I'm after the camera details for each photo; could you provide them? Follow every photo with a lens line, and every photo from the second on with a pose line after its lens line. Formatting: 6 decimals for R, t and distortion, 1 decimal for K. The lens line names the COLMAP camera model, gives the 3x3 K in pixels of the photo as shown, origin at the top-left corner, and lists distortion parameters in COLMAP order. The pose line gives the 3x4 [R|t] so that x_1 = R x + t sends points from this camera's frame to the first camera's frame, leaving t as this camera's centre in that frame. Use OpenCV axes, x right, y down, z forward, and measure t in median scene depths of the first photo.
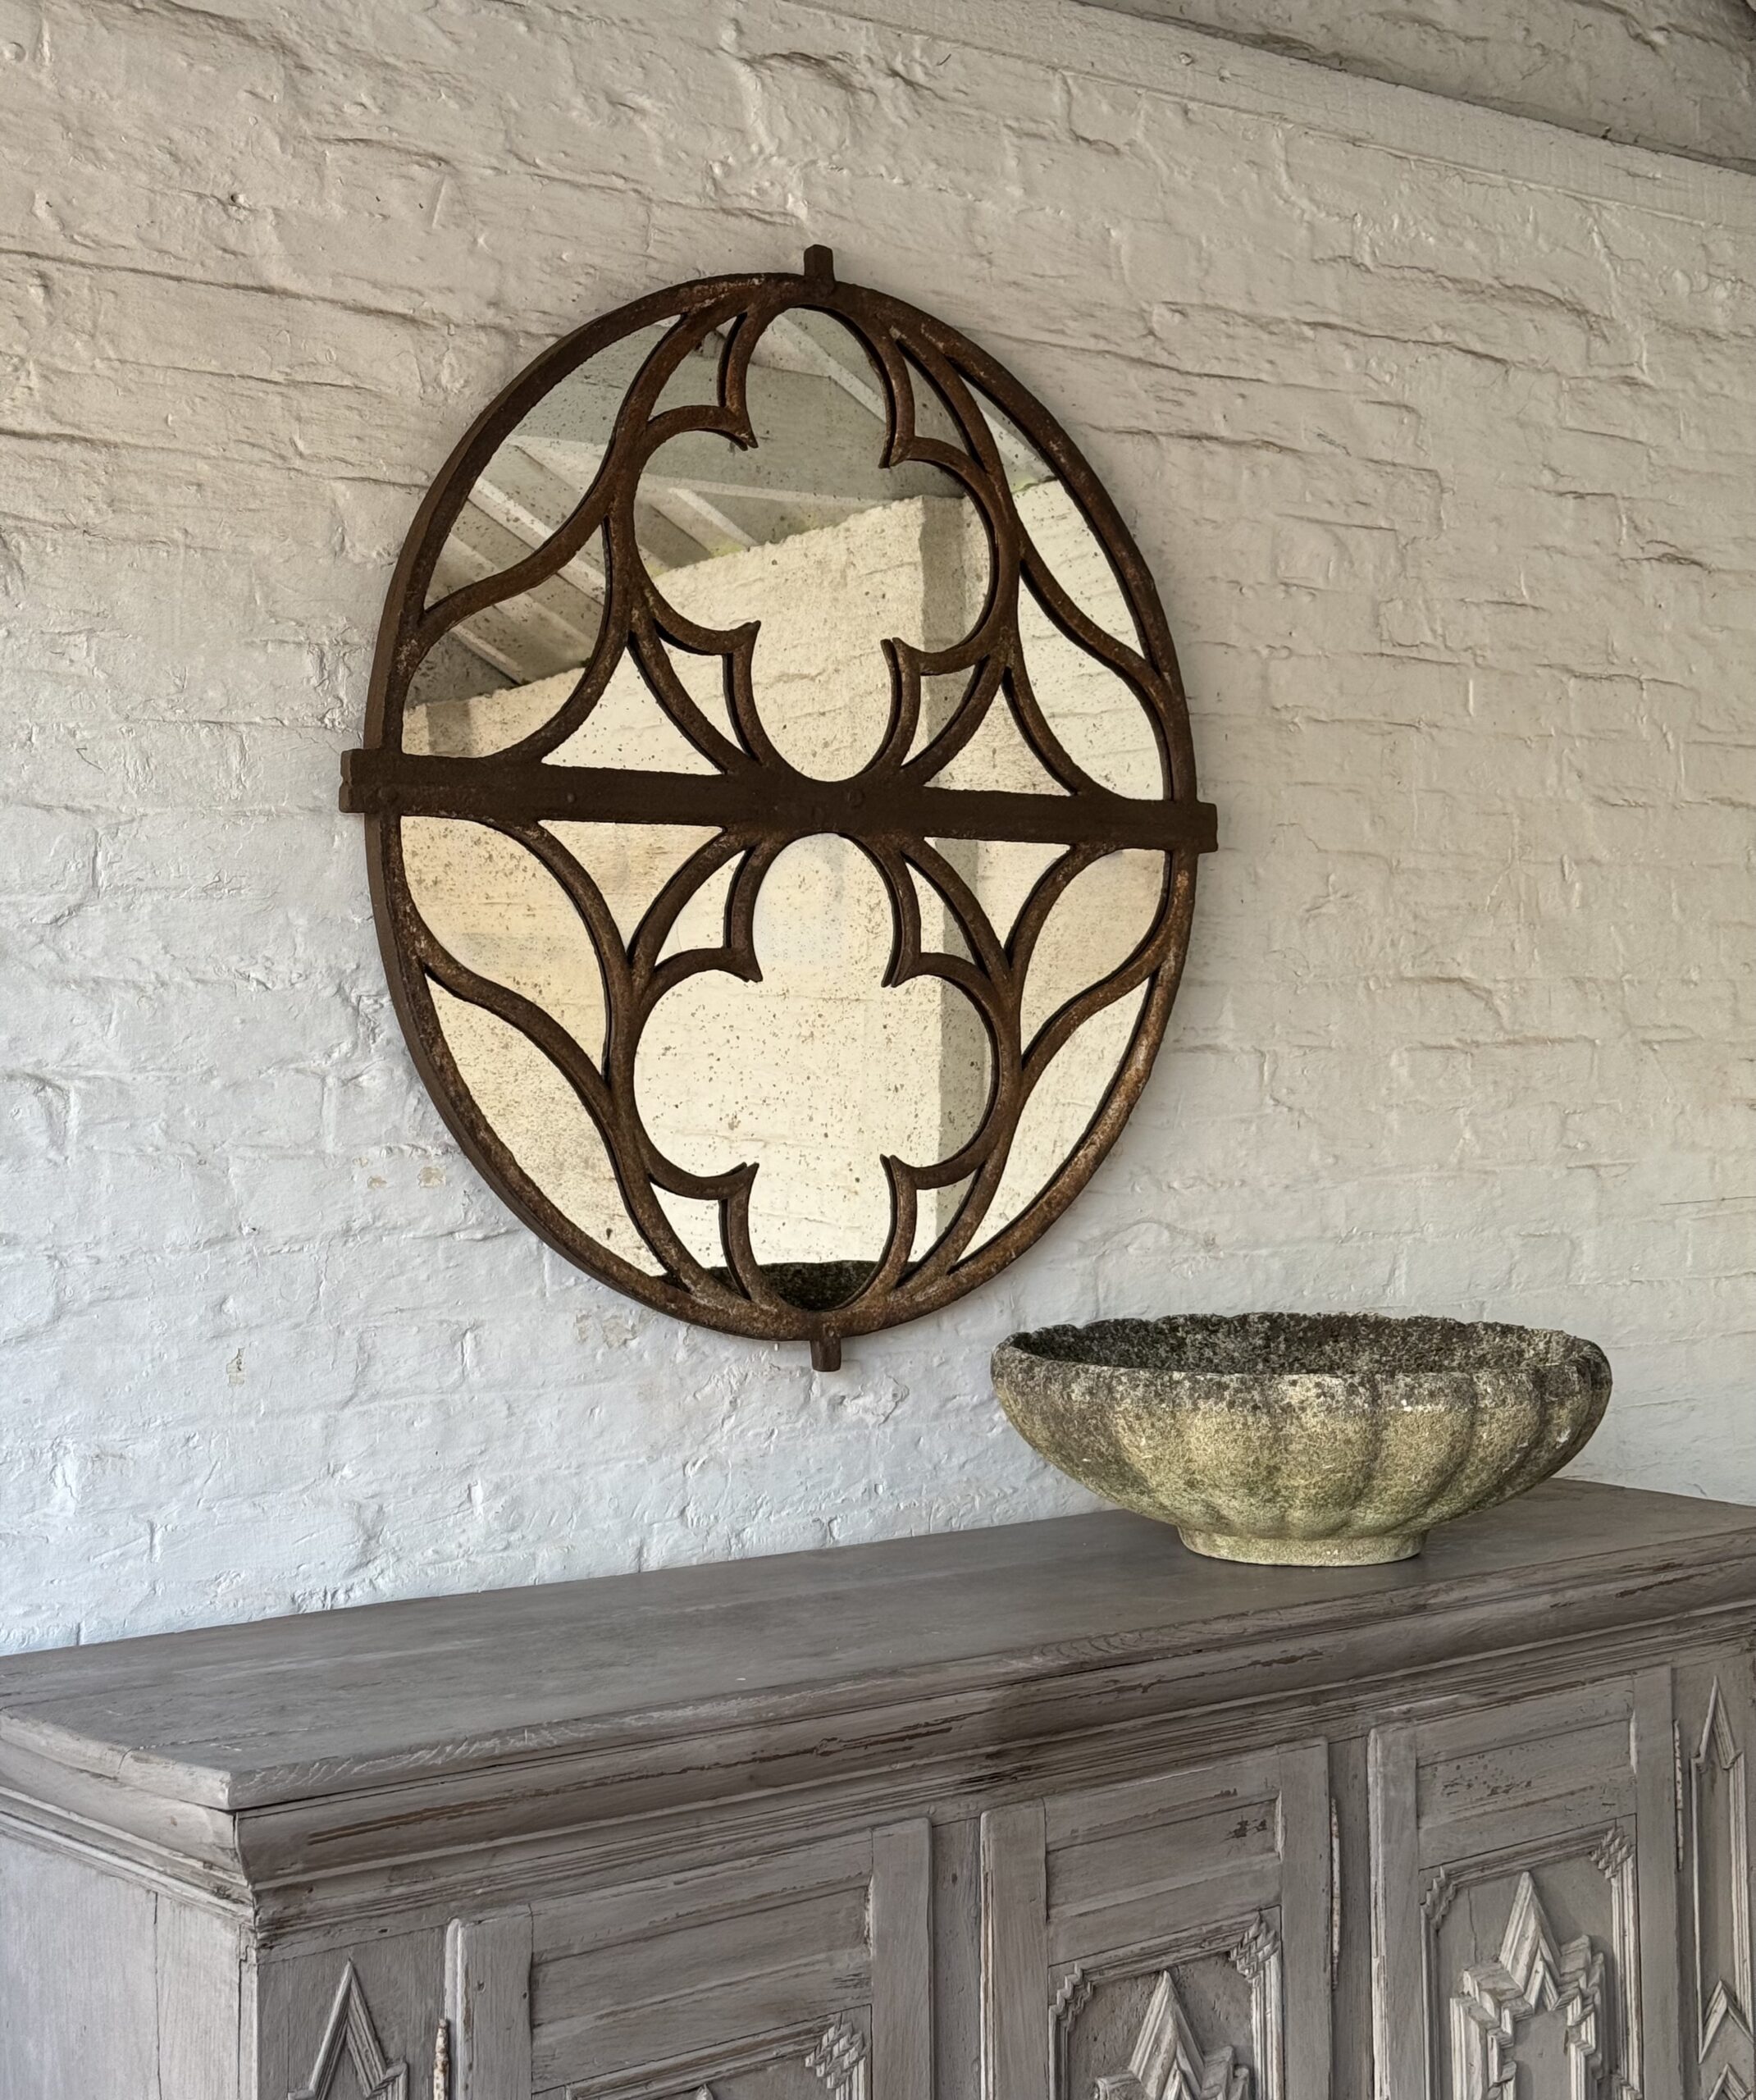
lens RADIAL K [[3254.9, 0, 875.0], [0, 3254.9, 925.3], [0, 0, 1]] dist [0.181063, -0.300402]
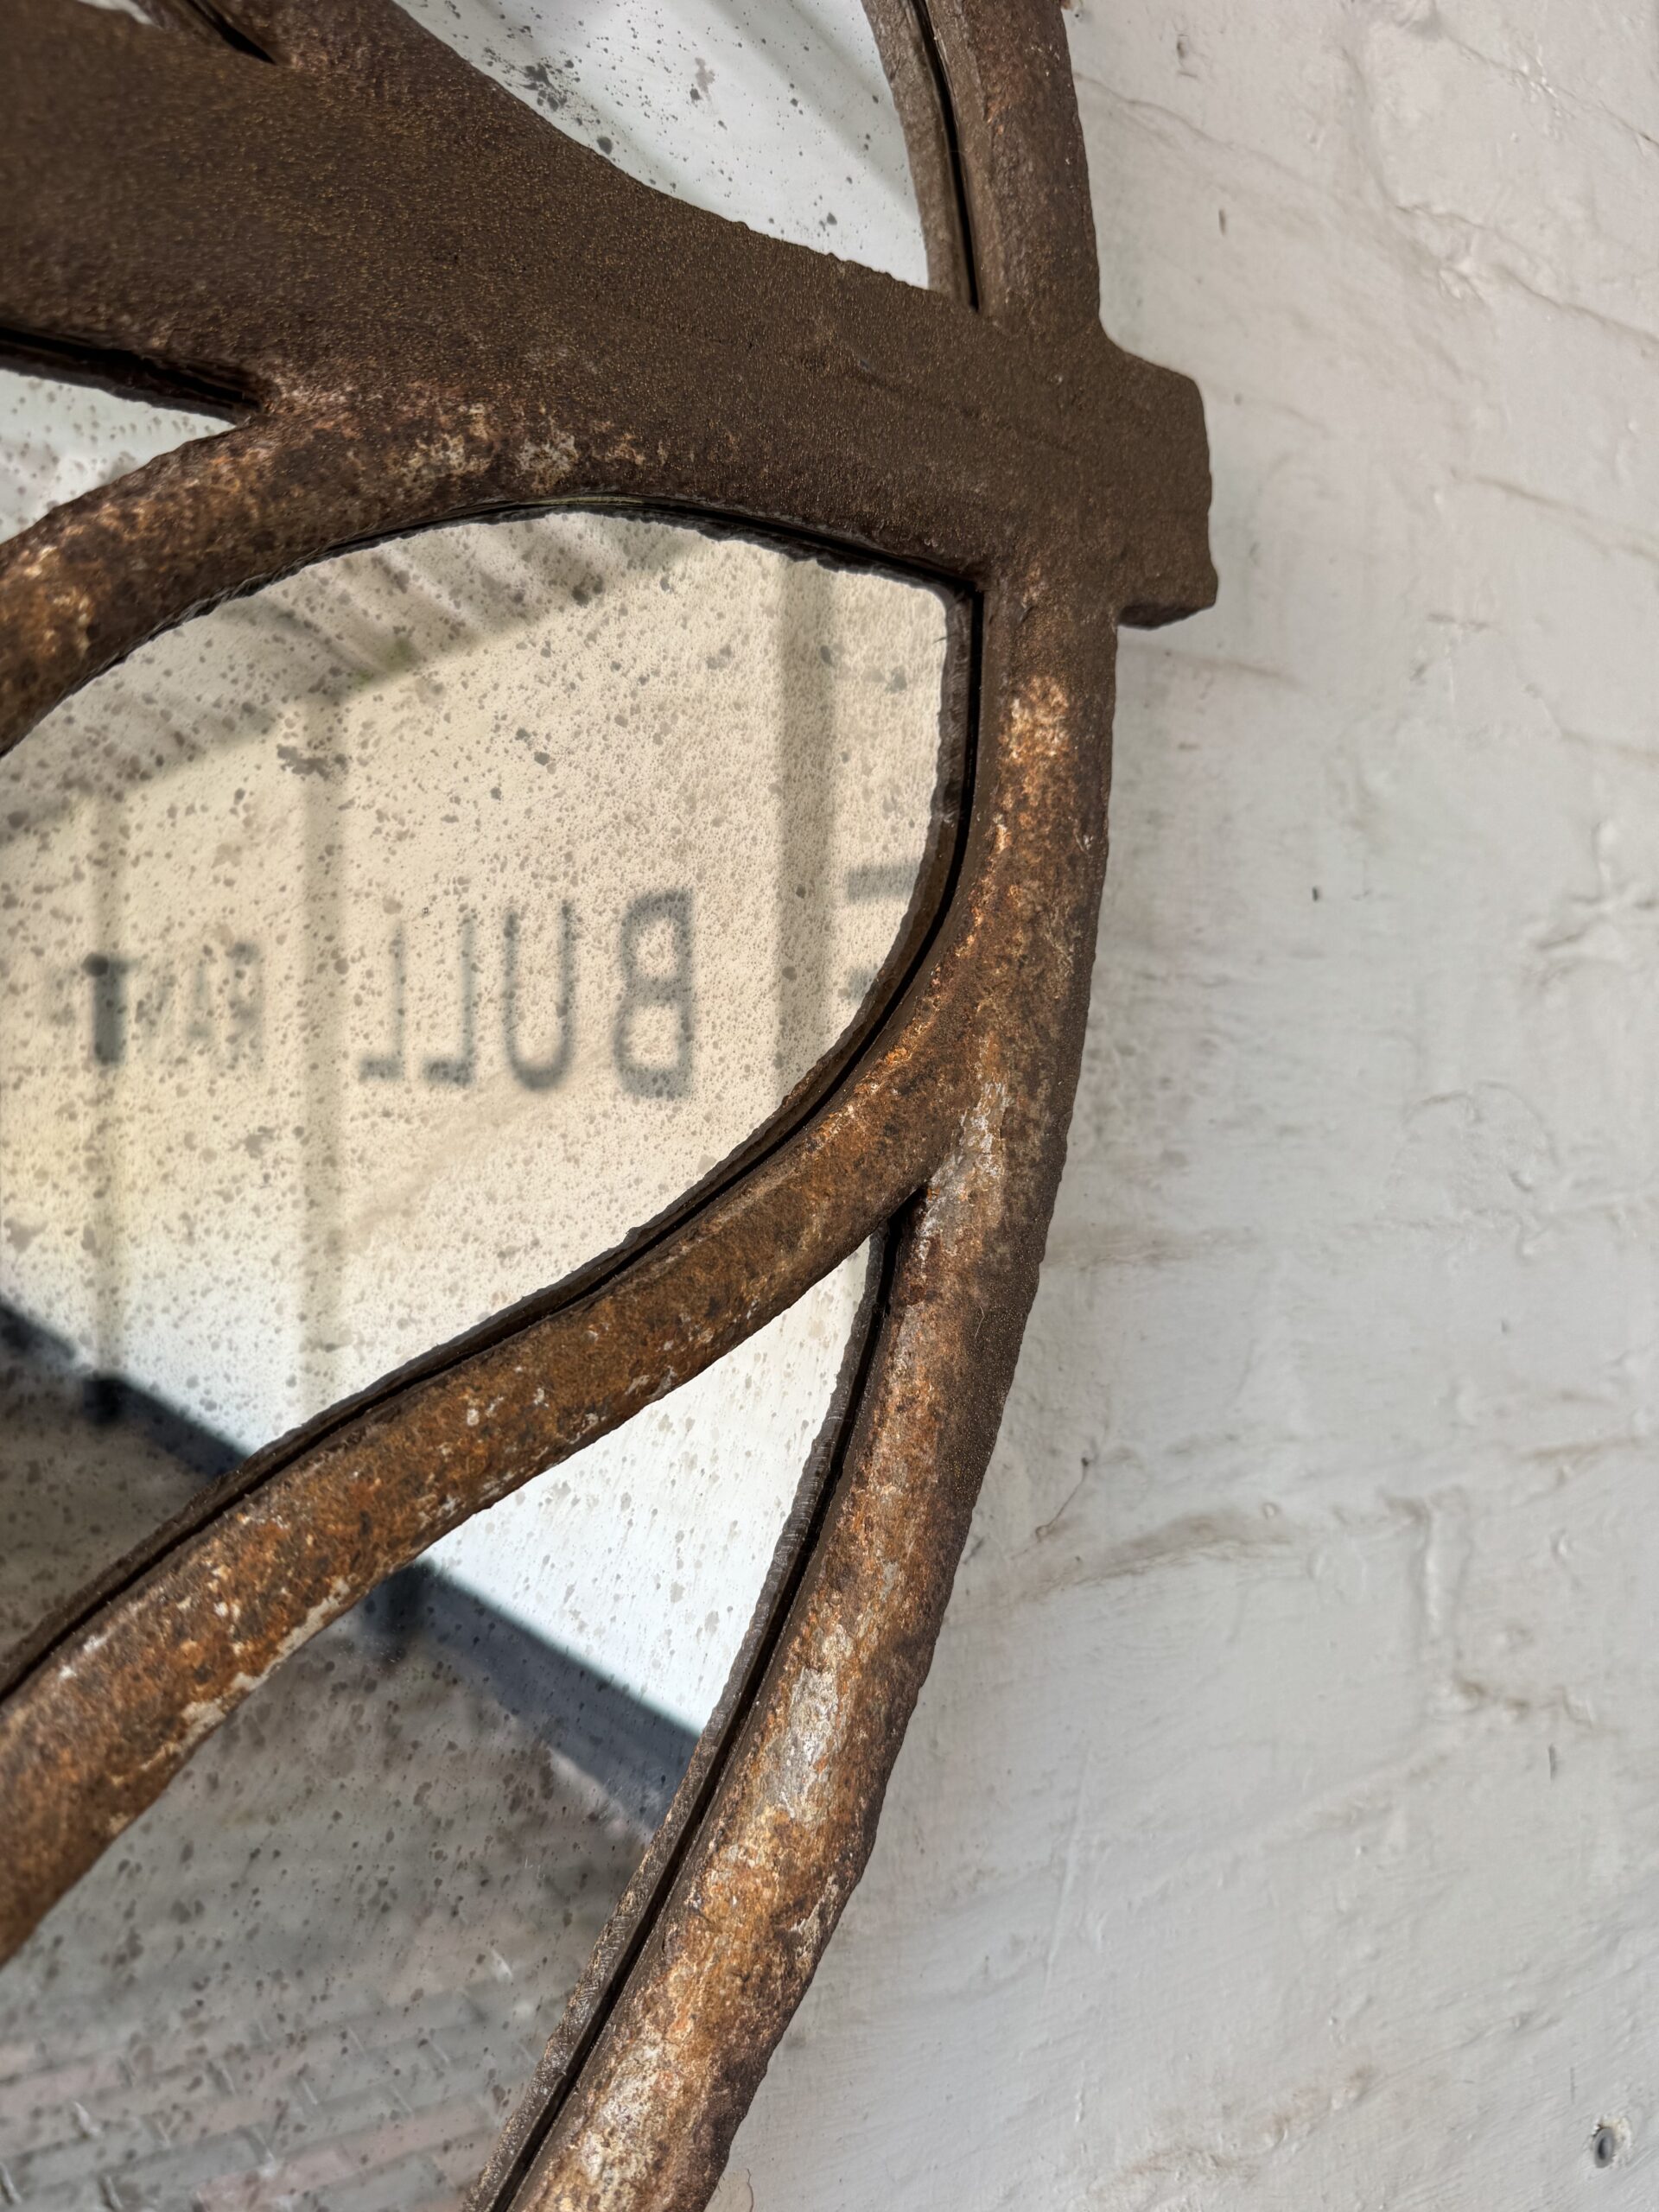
lens RADIAL K [[2106.9, 0, 829.1], [0, 2106.9, 955.5], [0, 0, 1]] dist [-0.014881, -0.004435]
pose [[0.997902, -0.030452, -0.057136, 0.100400], [0.026312, 0.997068, -0.071858, 0.008954], [0.059156, 0.070204, 0.995777, 0.992574]]
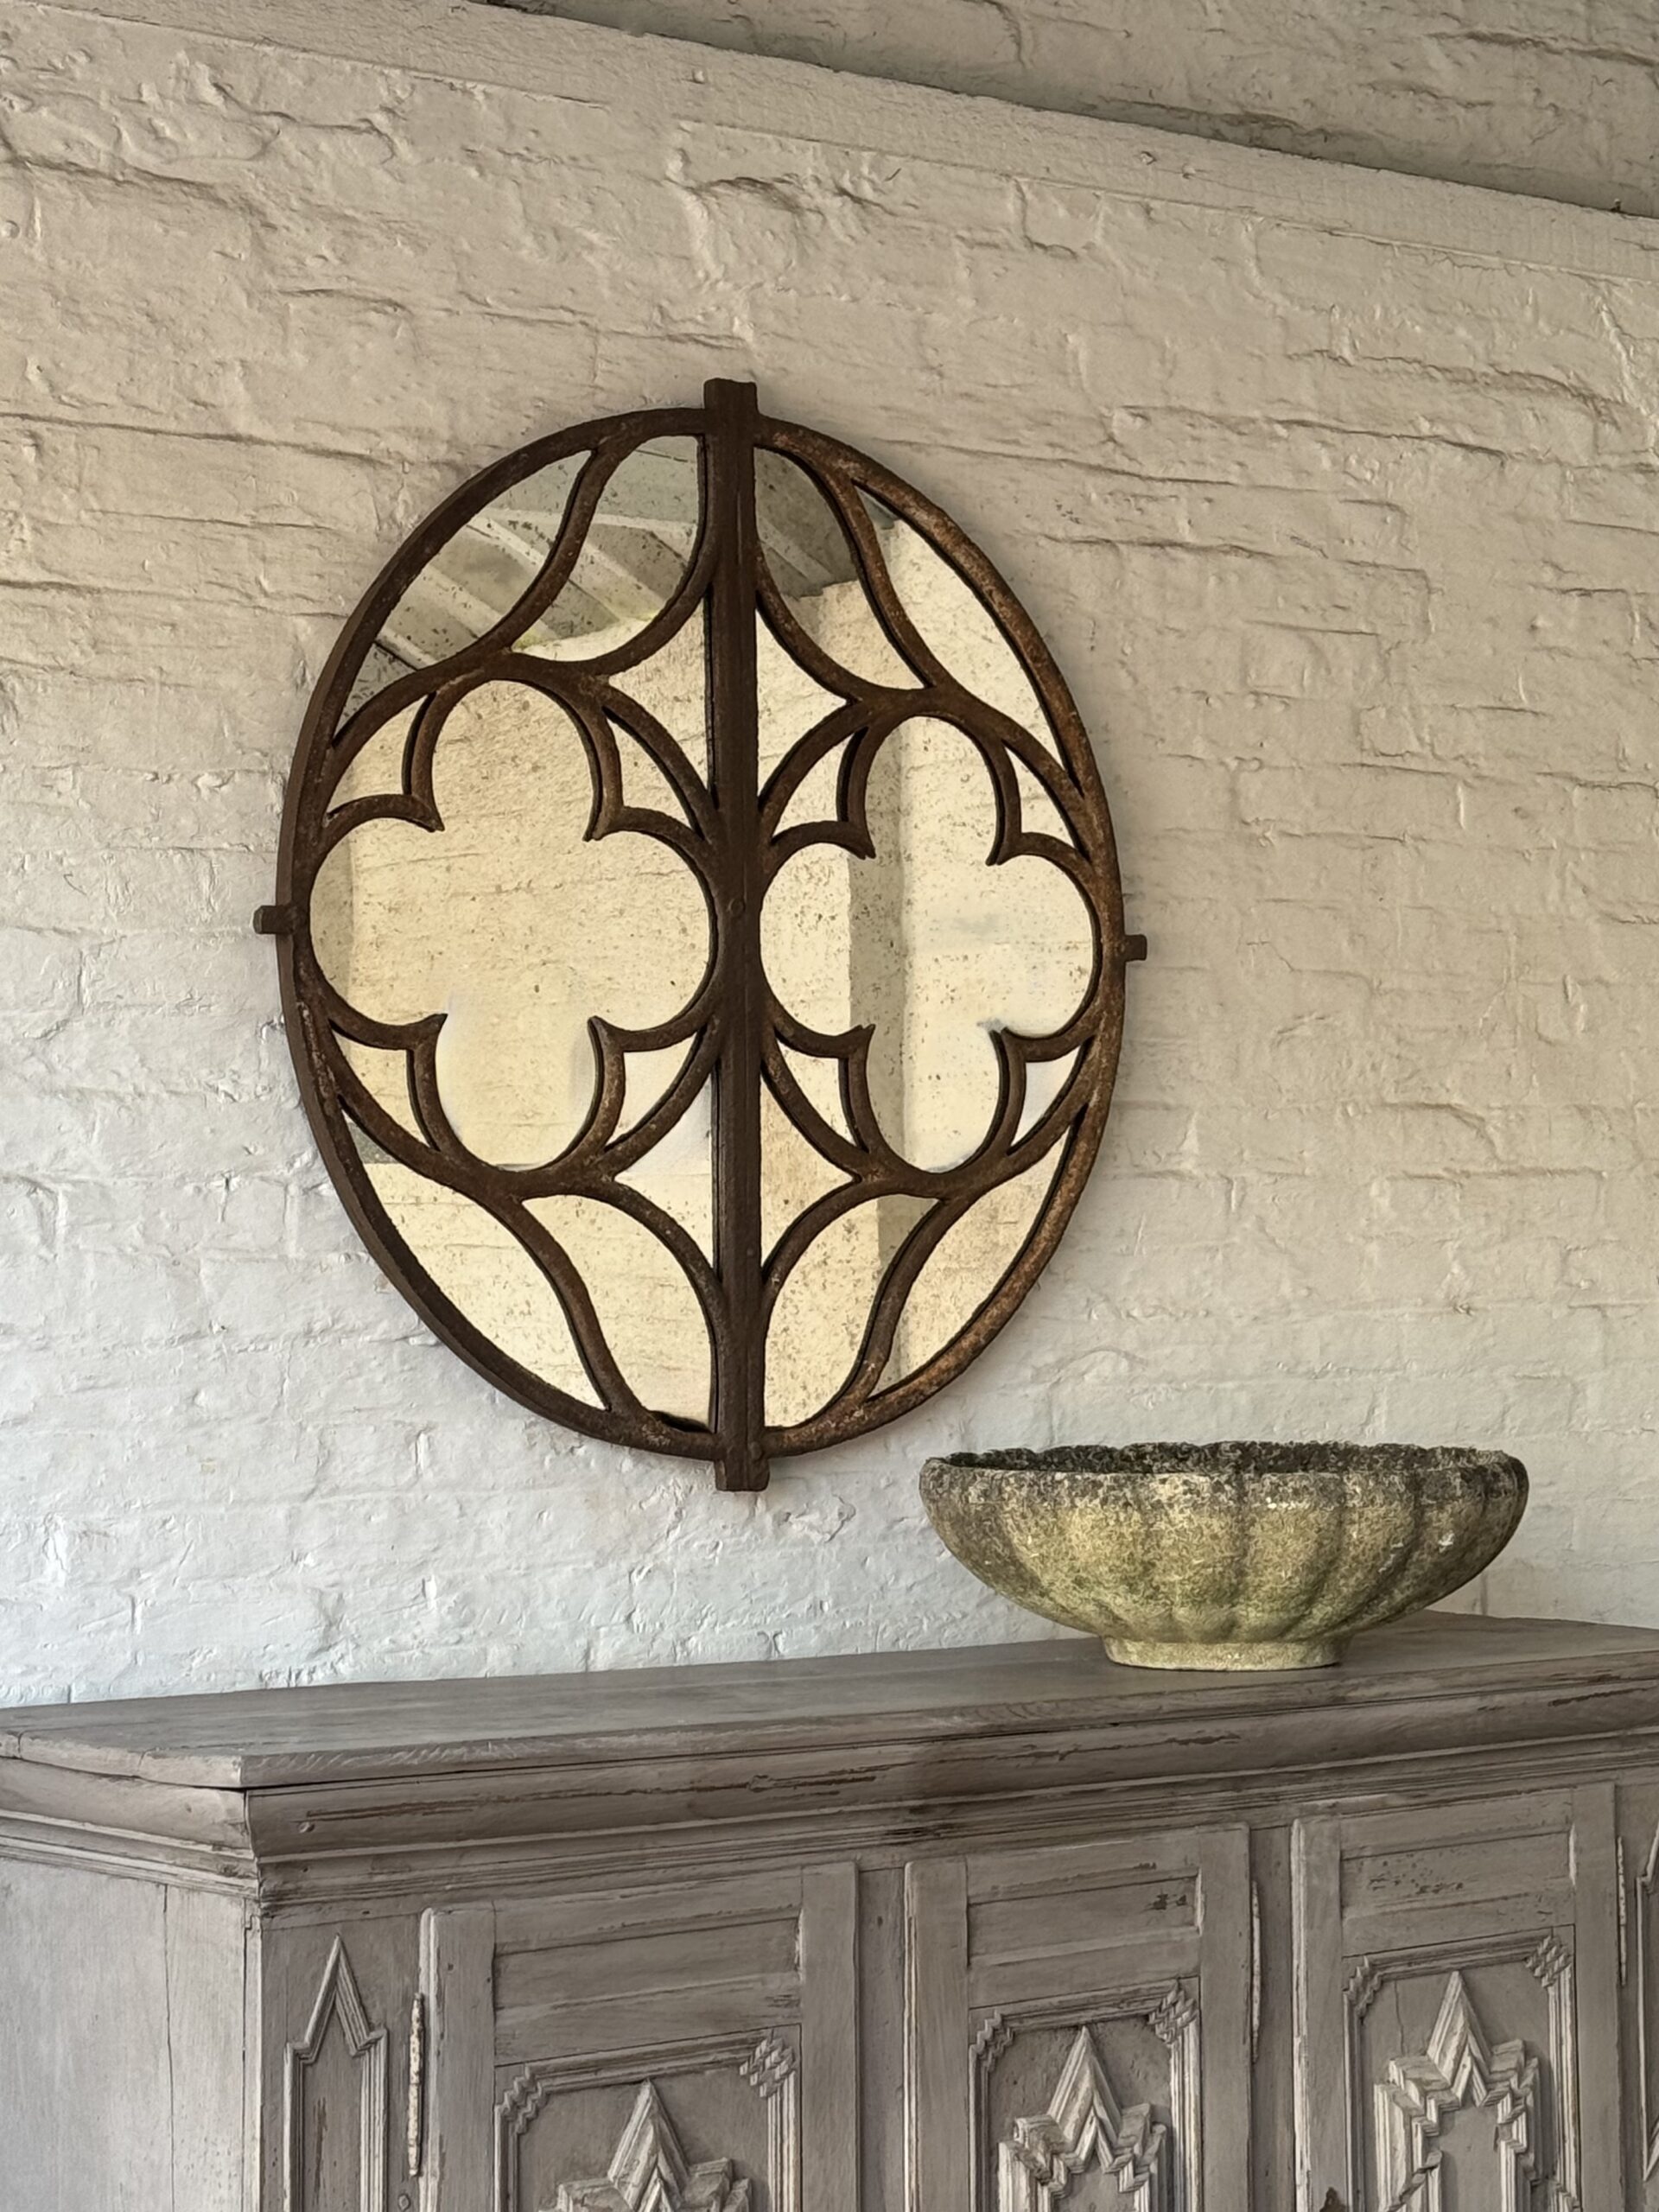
lens RADIAL K [[4868.9, 0, 864.7], [0, 4868.9, 1085.9], [0, 0, 1]] dist [0.121828, 0.292443]
pose [[0.999920, 0.000244, -0.012661, 0.034415], [-0.000242, 1.000000, 0.000180, 0.013214], [0.012661, -0.000177, 0.999920, -0.526293]]
